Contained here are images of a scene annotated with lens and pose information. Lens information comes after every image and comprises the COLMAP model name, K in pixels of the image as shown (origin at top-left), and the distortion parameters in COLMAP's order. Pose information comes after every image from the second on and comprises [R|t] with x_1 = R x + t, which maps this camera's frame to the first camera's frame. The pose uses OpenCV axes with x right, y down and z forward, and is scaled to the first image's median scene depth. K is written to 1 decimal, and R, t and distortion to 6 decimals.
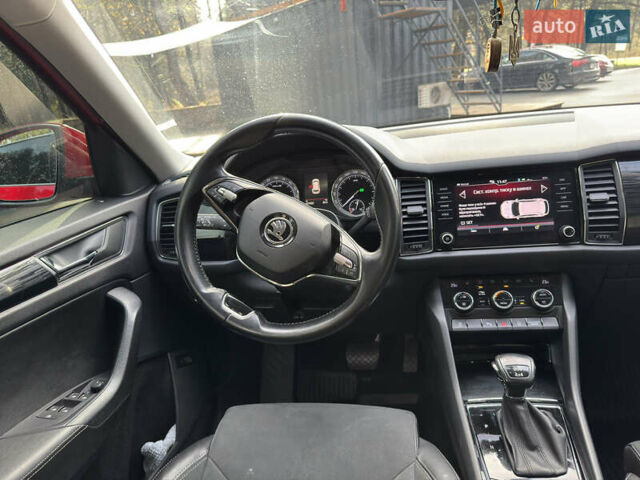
lens RADIAL K [[474.9, 0, 313.9], [0, 474.9, 243.4], [0, 0, 1]] dist [0.026426, -0.044486]
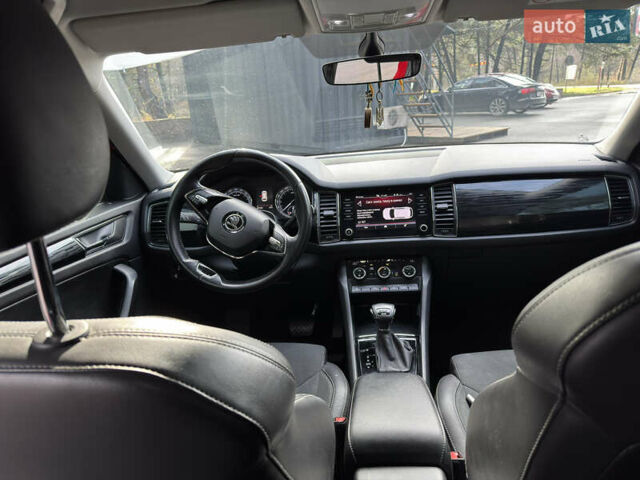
lens RADIAL K [[474.9, 0, 326.6], [0, 474.9, 242.8], [0, 0, 1]] dist [0.026426, -0.044486]
pose [[0.995634, 0.011671, 0.092611, 0.071441], [-0.008900, 0.999502, -0.030277, 0.071205], [-0.092918, 0.029321, 0.995242, -0.501422]]
